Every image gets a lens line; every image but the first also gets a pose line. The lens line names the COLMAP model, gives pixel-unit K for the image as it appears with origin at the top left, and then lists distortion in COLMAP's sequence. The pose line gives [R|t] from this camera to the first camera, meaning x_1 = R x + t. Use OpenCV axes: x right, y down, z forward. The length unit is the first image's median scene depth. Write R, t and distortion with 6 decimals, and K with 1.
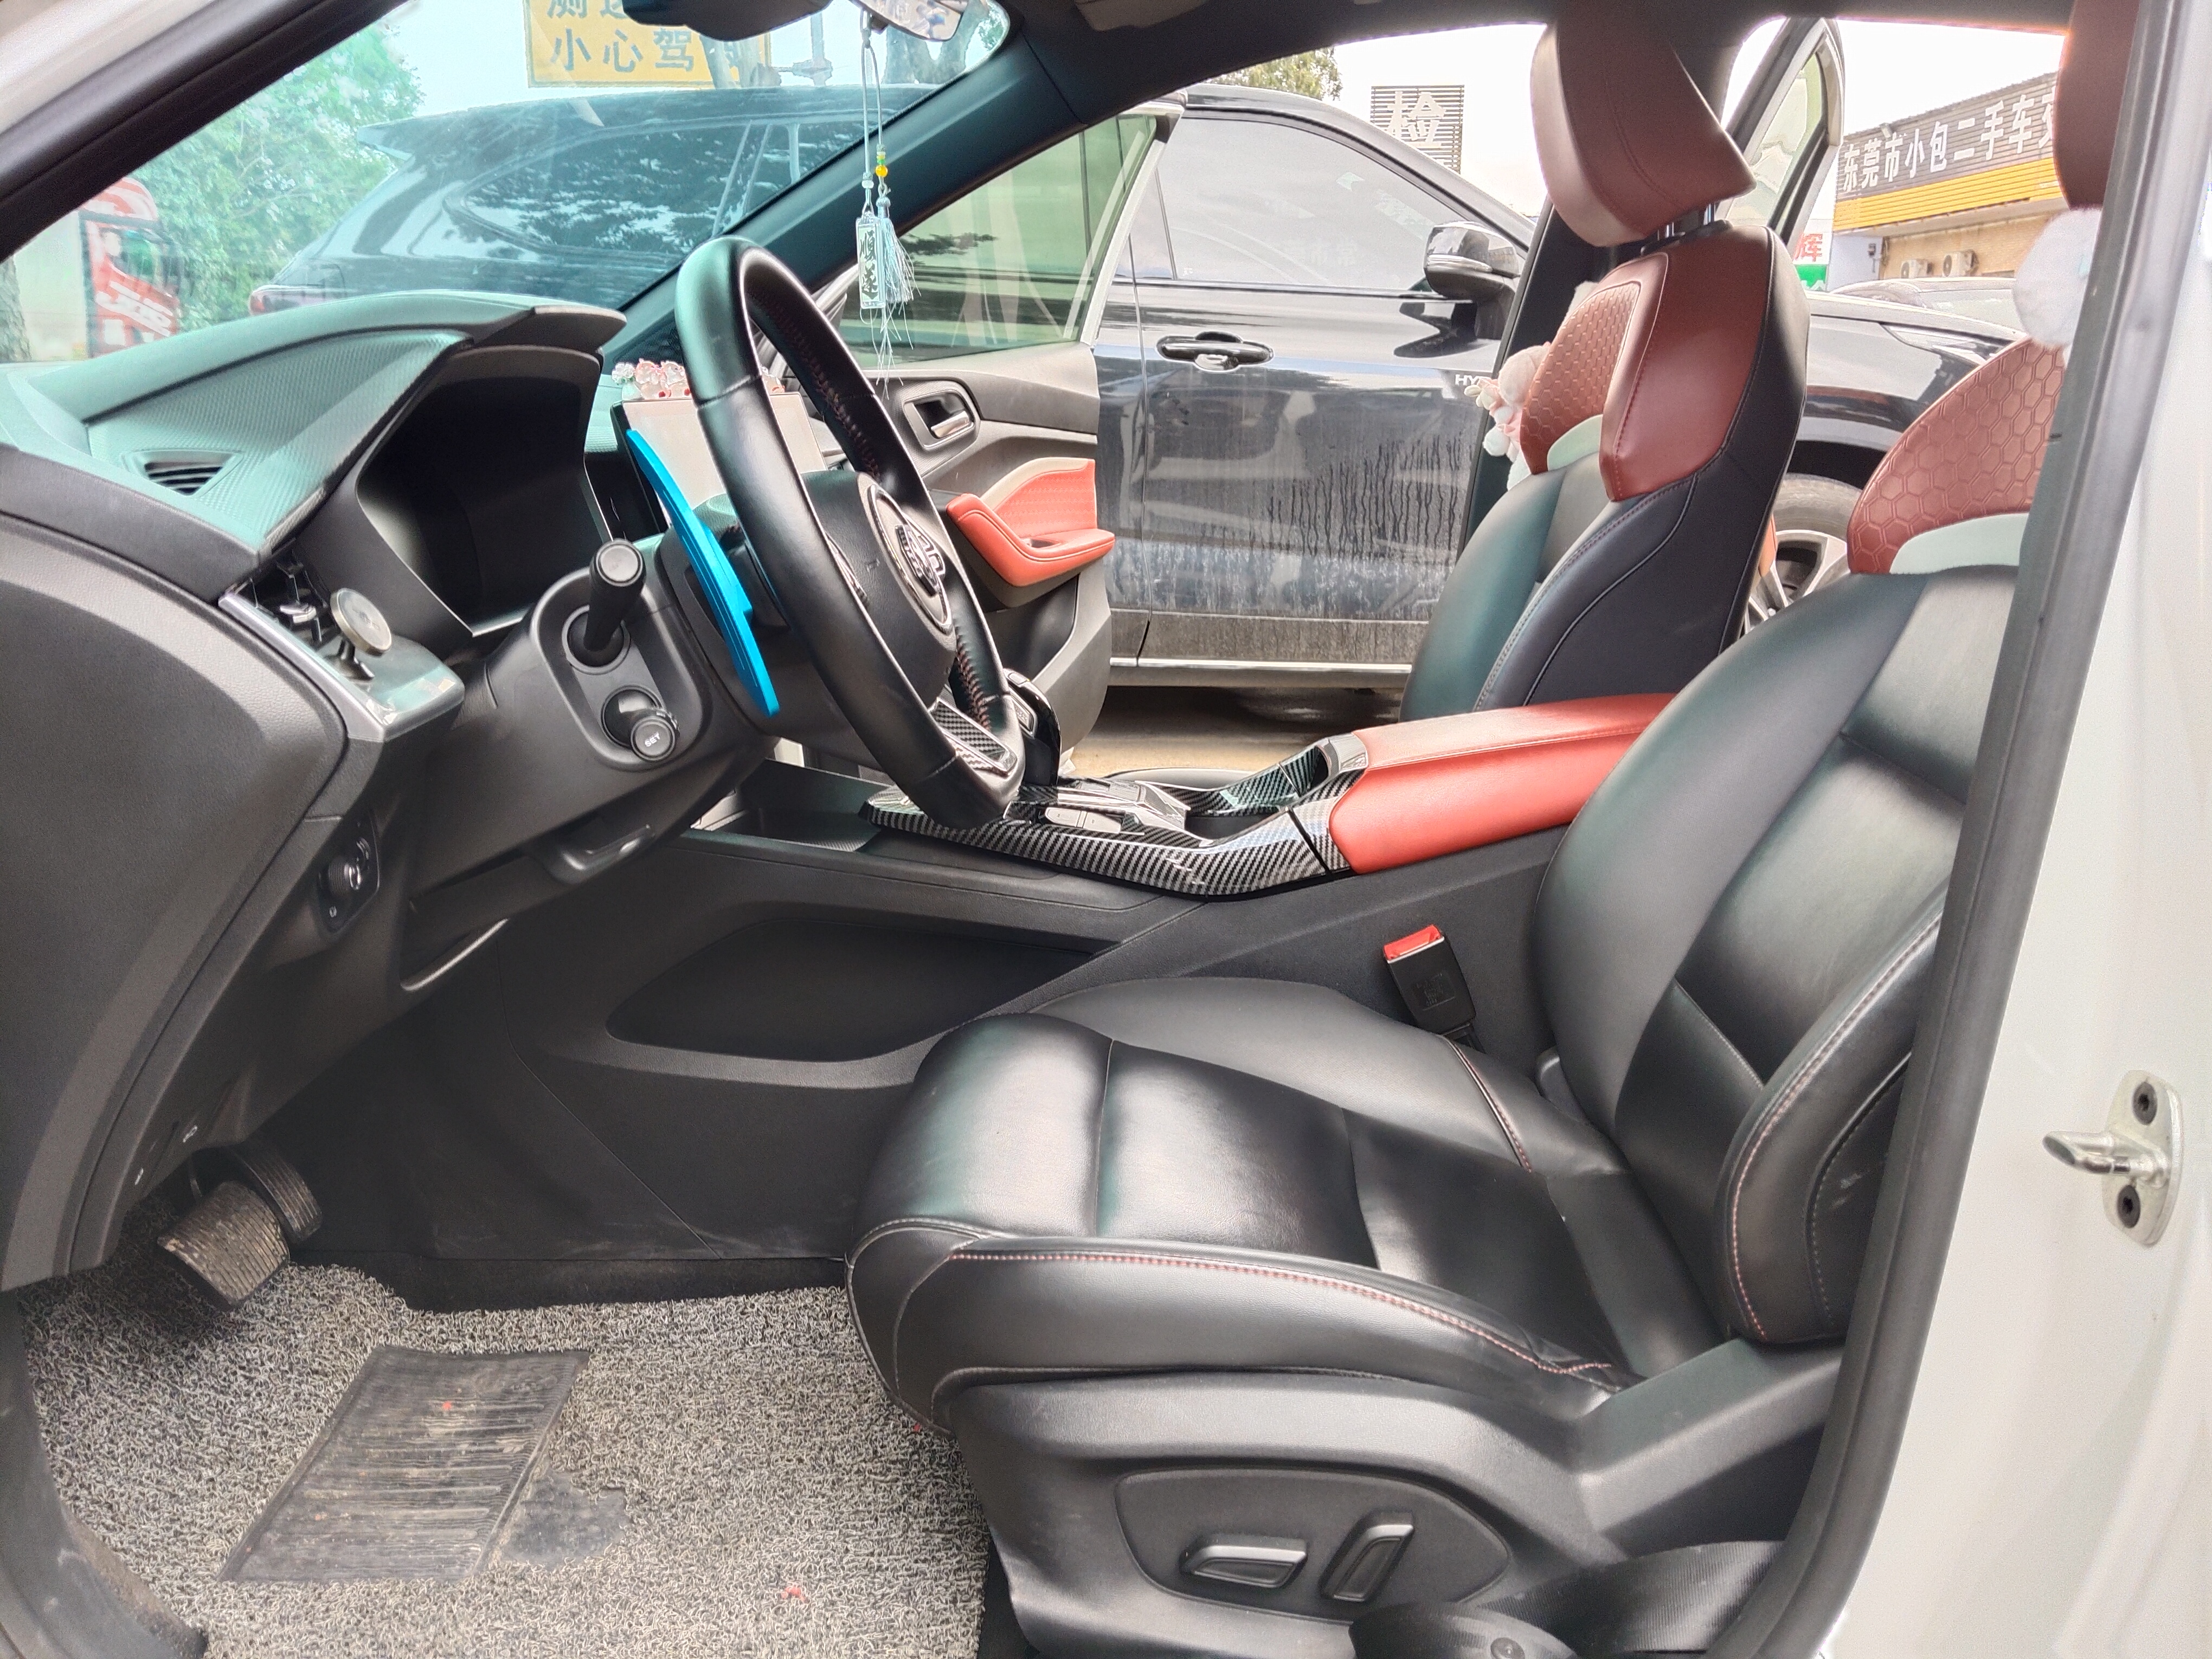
lens RADIAL K [[1832.4, 0, 1120.1], [0, 1832.4, 855.5], [0, 0, 1]] dist [0.113056, -0.236208]
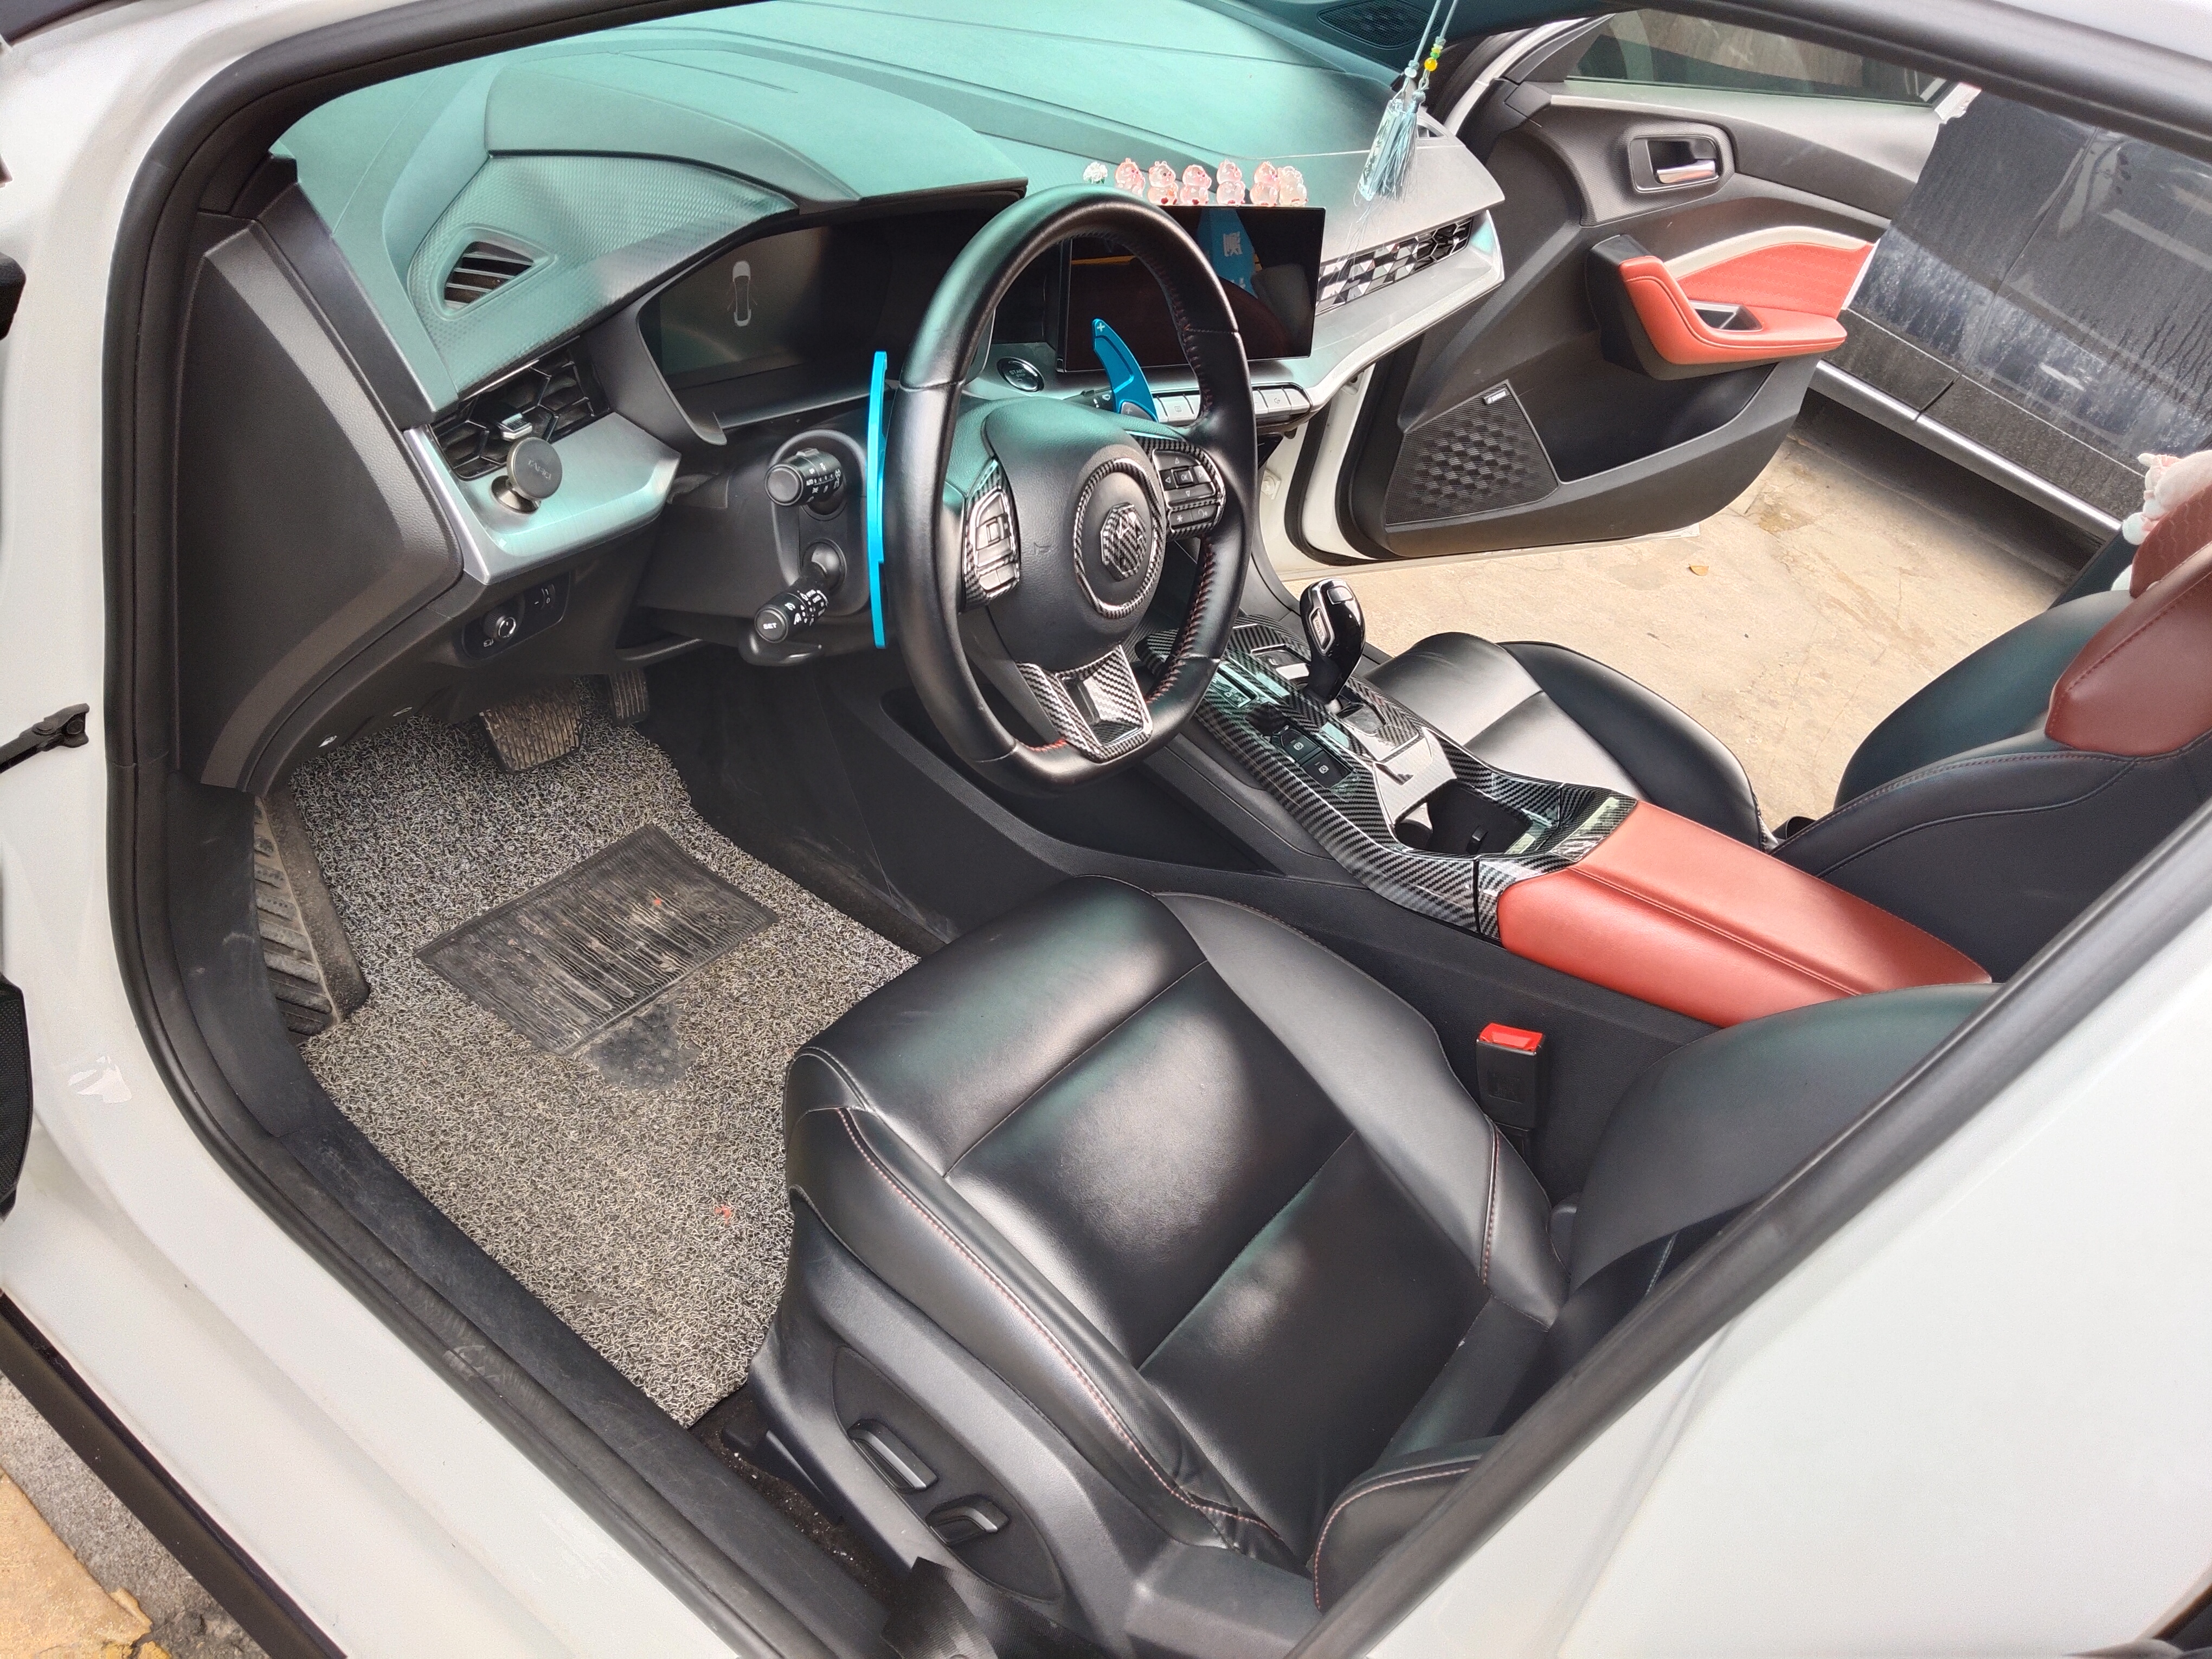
lens RADIAL K [[1832.4, 0, 1120.1], [0, 1832.4, 855.5], [0, 0, 1]] dist [0.113056, -0.236208]
pose [[0.801165, 0.528227, -0.281265, 0.223019], [-0.421939, 0.831889, 0.360456, -0.313403], [0.424384, -0.170108, 0.889360, 0.034018]]
